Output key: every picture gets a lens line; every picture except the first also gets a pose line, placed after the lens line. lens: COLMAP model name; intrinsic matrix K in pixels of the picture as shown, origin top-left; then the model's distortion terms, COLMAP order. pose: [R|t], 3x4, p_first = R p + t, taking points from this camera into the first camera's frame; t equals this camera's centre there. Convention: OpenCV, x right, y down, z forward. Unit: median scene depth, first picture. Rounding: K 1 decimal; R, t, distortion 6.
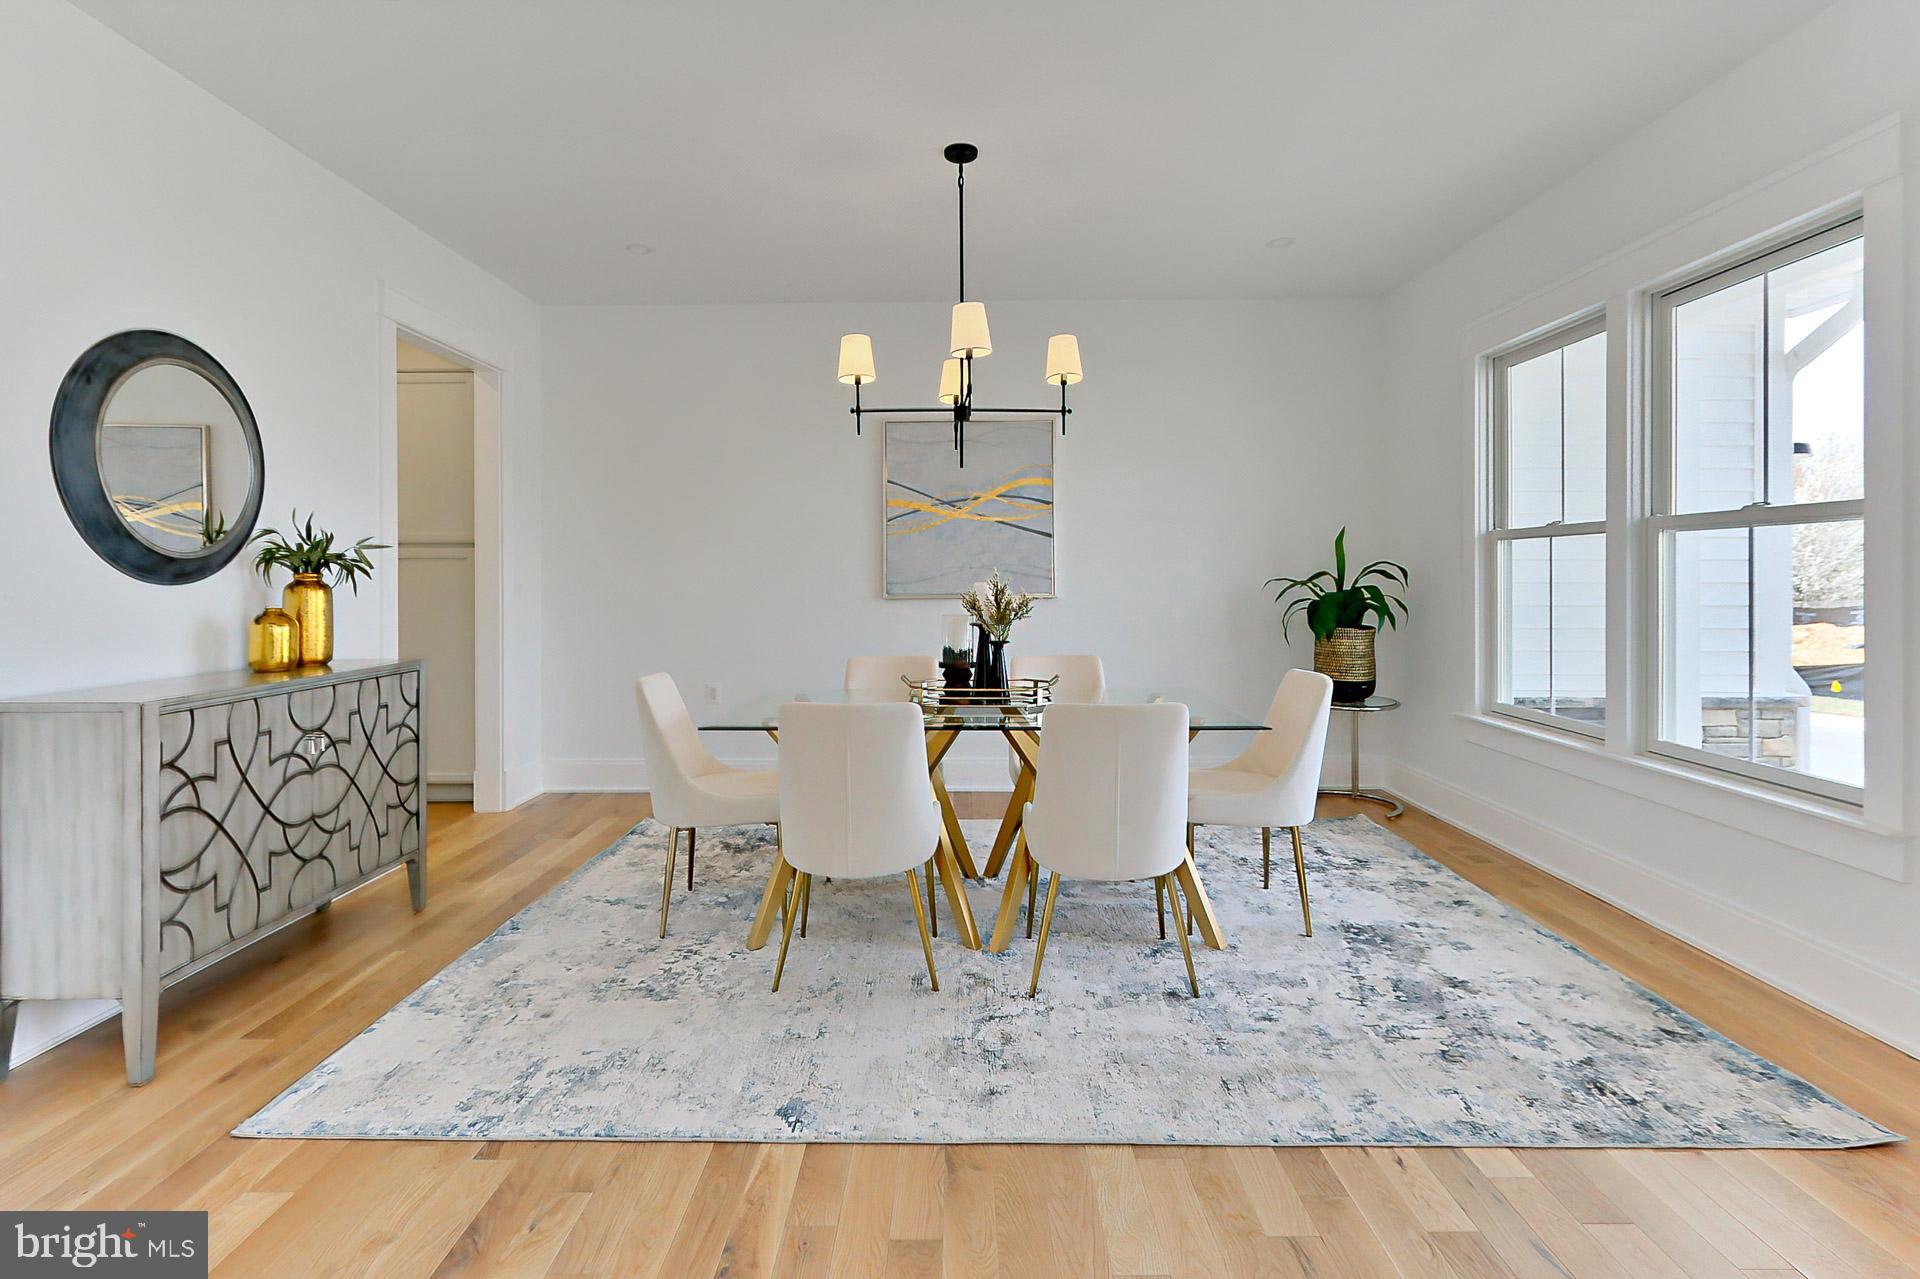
lens RADIAL K [[953.3, 0, 950.6], [0, 953.3, 569.5], [0, 0, 1]] dist [-0.003120, 0.001493]
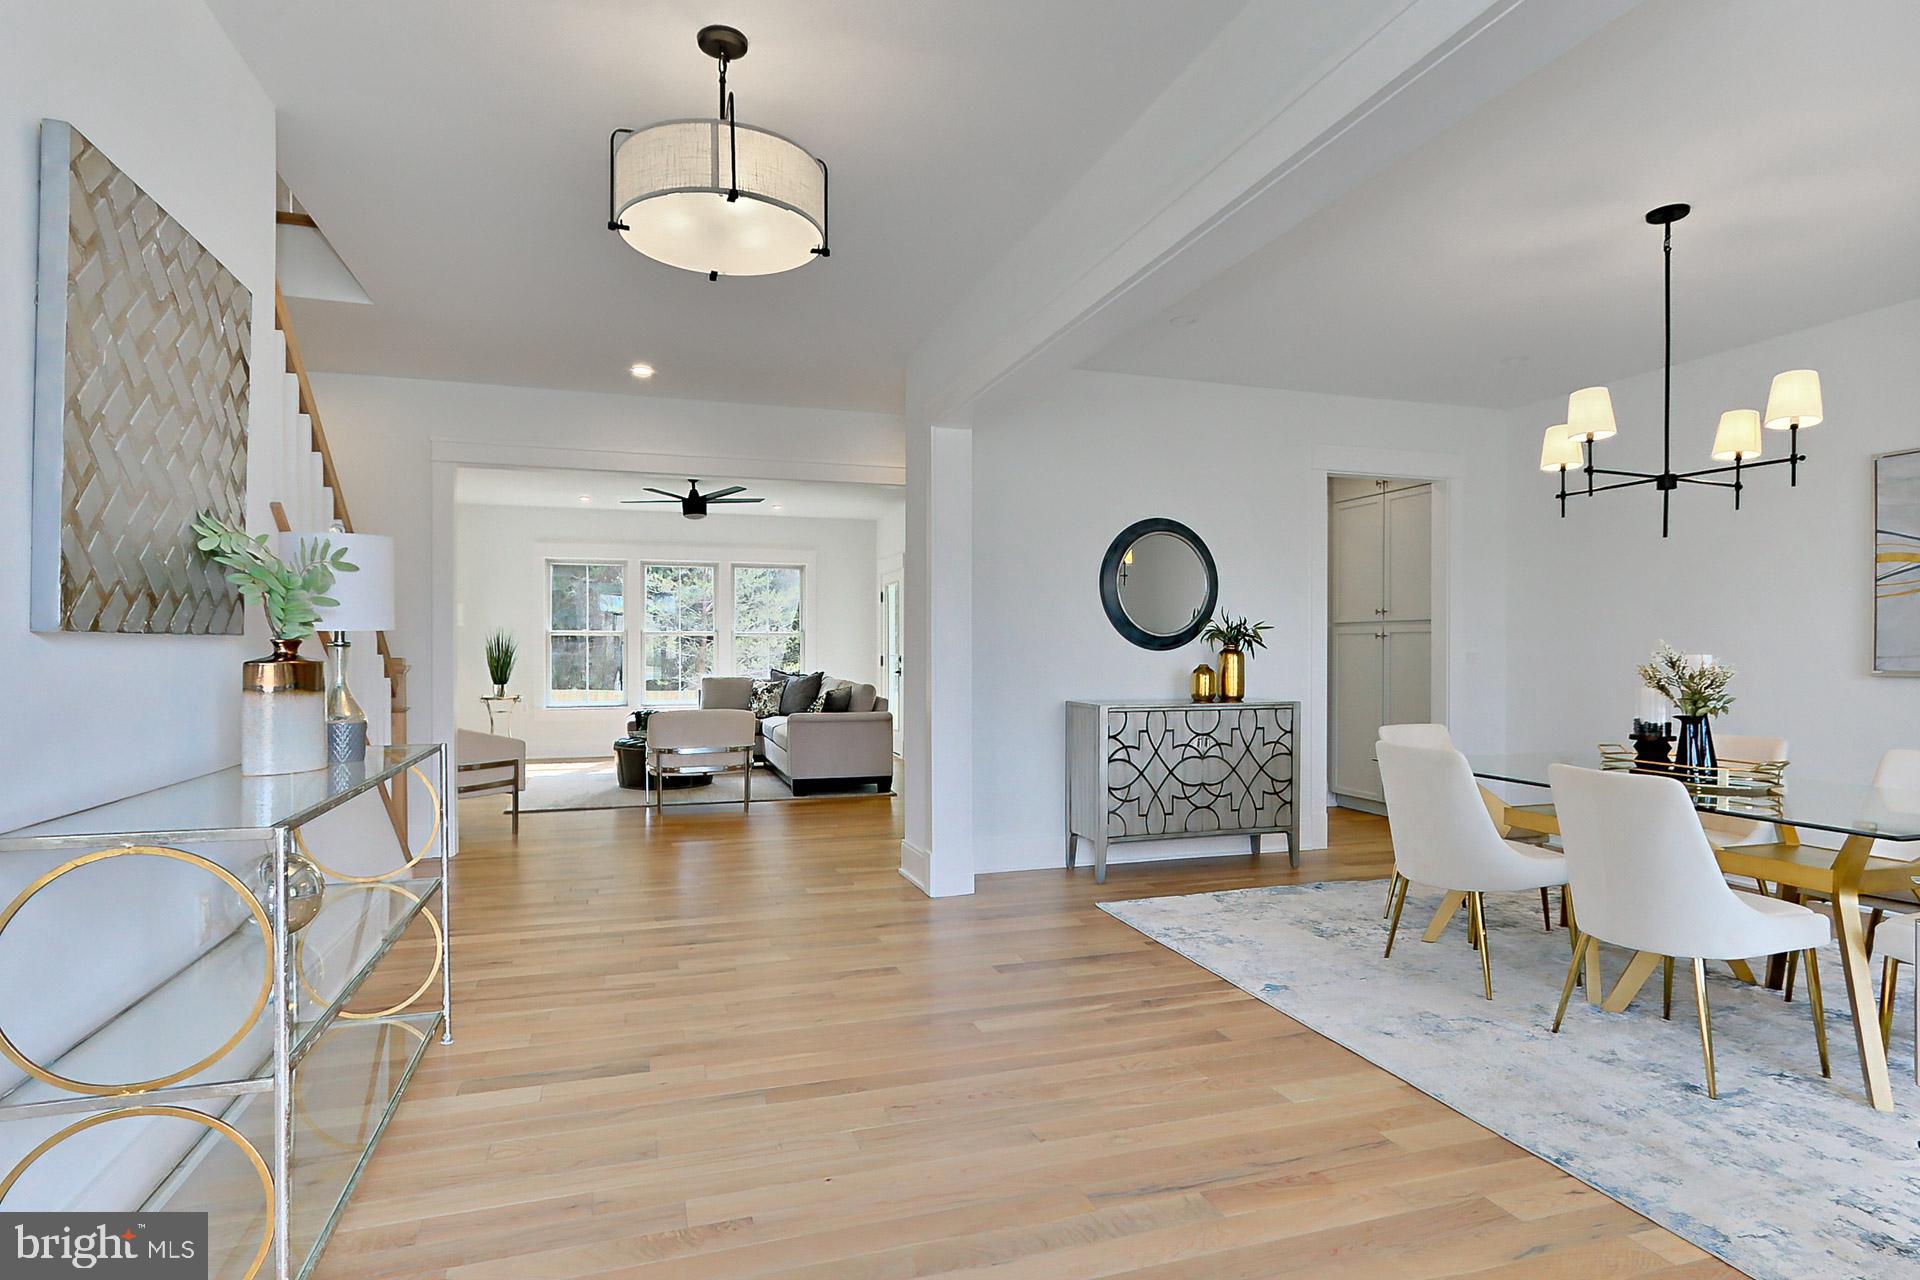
lens RADIAL K [[953.3, 0, 952.5], [0, 953.3, 643.6], [0, 0, 1]] dist [-0.003120, 0.001493]
pose [[0.331118, 0.000631, -0.943589, 0.817646], [0.004242, 0.999989, 0.002157, -0.003951], [0.943580, -0.004716, 0.331111, -0.014997]]
